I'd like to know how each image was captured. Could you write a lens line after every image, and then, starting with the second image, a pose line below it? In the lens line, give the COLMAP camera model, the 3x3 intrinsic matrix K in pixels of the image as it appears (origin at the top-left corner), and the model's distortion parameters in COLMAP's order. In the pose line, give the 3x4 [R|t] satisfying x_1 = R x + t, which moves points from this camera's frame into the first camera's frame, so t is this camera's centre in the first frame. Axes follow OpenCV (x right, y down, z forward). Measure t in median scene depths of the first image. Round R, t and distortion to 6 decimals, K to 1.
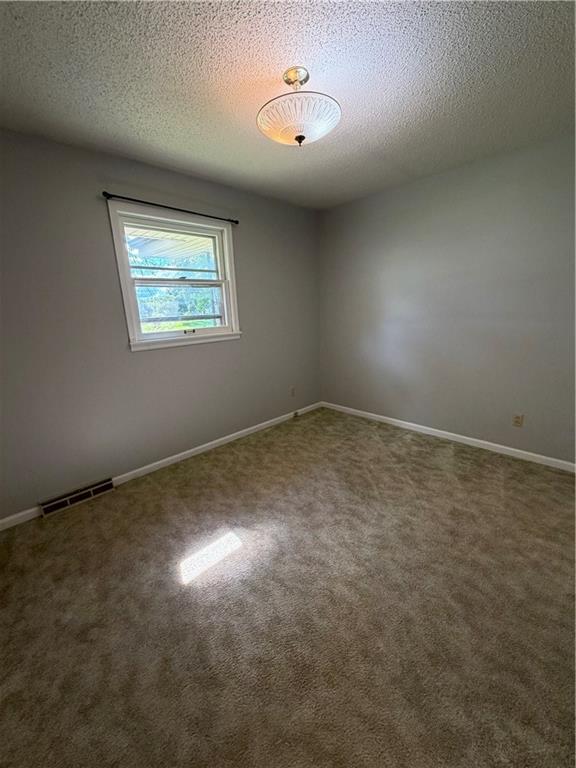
lens RADIAL K [[307.6, 0, 288.0], [0, 307.6, 384.0], [0, 0, 1]] dist [0.001284, 0.000112]
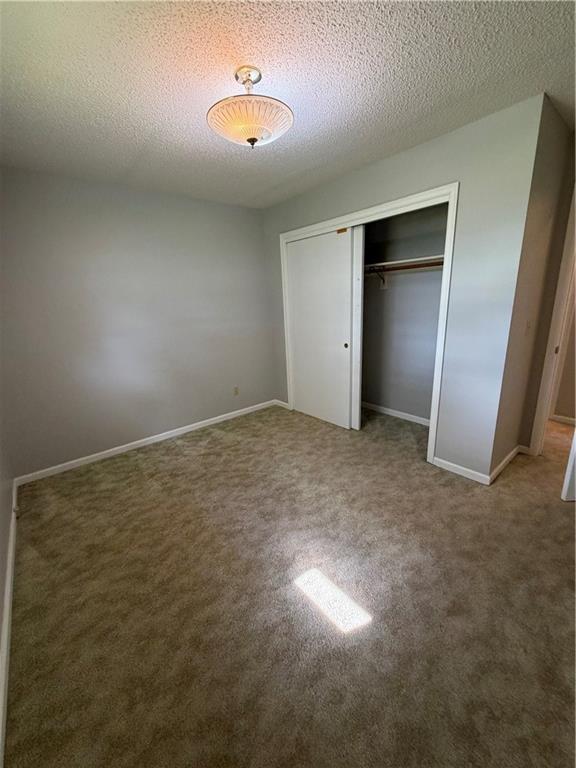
lens RADIAL K [[303.4, 0, 289.0], [0, 303.4, 379.7], [0, 0, 1]] dist [-0.000444, -0.000070]
pose [[0.076223, -0.226485, 0.971028, -0.645084], [0.288170, 0.937306, 0.195999, -0.146784], [-0.954541, 0.264881, 0.136711, 0.569249]]
